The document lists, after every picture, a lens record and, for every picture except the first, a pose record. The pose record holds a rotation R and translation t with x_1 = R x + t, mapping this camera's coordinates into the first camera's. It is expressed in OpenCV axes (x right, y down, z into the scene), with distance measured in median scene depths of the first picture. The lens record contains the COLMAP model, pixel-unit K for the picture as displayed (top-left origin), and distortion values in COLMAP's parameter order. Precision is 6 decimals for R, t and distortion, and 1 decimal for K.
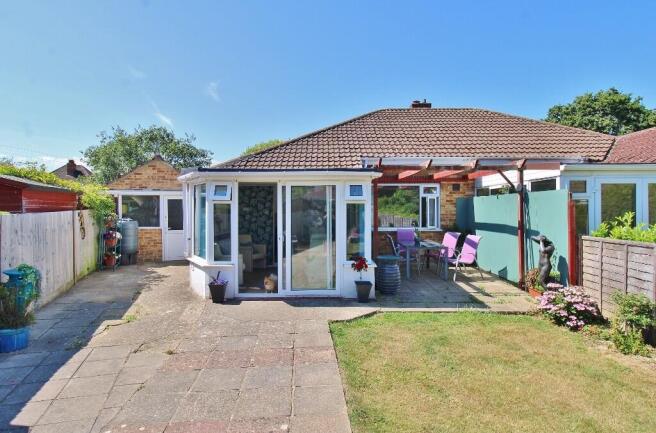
lens RADIAL K [[365.8, 0, 328.2], [0, 365.8, 217.2], [0, 0, 1]] dist [-0.031815, -0.000100]
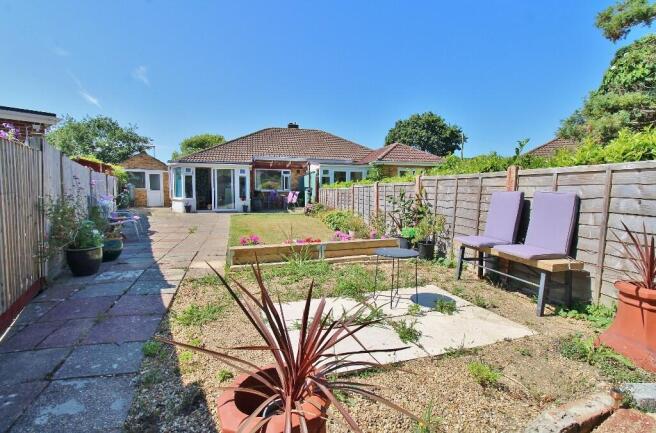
lens RADIAL K [[307.9, 0, 327.9], [0, 307.9, 216.3], [0, 0, 1]] dist [-0.005915, -0.002111]
pose [[0.973786, -0.008570, 0.227304, 0.106788], [-0.006130, 0.997938, 0.063887, 0.066824], [-0.227383, -0.063606, 0.971726, -0.843933]]
